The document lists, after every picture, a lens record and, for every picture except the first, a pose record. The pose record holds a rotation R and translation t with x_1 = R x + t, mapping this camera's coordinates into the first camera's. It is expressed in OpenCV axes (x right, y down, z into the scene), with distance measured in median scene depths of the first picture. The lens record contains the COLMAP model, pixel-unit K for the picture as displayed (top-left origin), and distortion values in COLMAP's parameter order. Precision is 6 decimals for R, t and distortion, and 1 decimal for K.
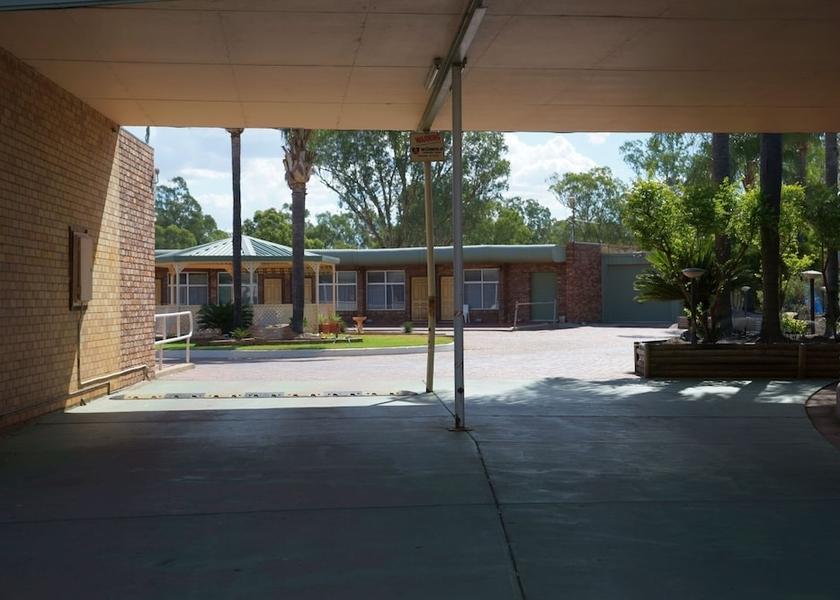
lens RADIAL K [[1278.4, 0, 420.0], [0, 1278.4, 300.0], [0, 0, 1]] dist [0.179502, -0.142833]
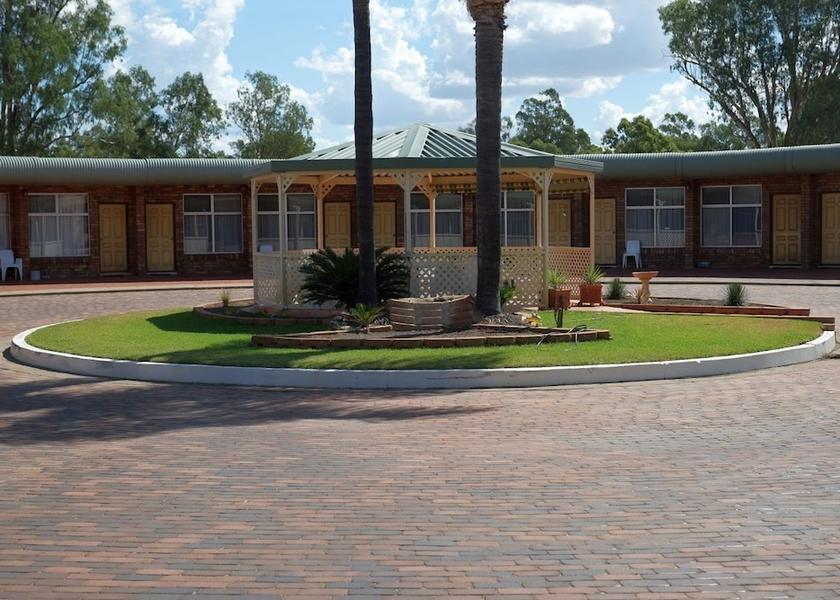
lens RADIAL K [[1278.4, 0, 420.0], [0, 1278.4, 300.0], [0, 0, 1]] dist [0.179502, -0.142833]
pose [[0.955131, 0.017949, -0.295641, 0.007587], [0.000986, 0.997964, 0.063772, -0.003165], [0.296183, -0.061202, 0.953168, 0.148584]]
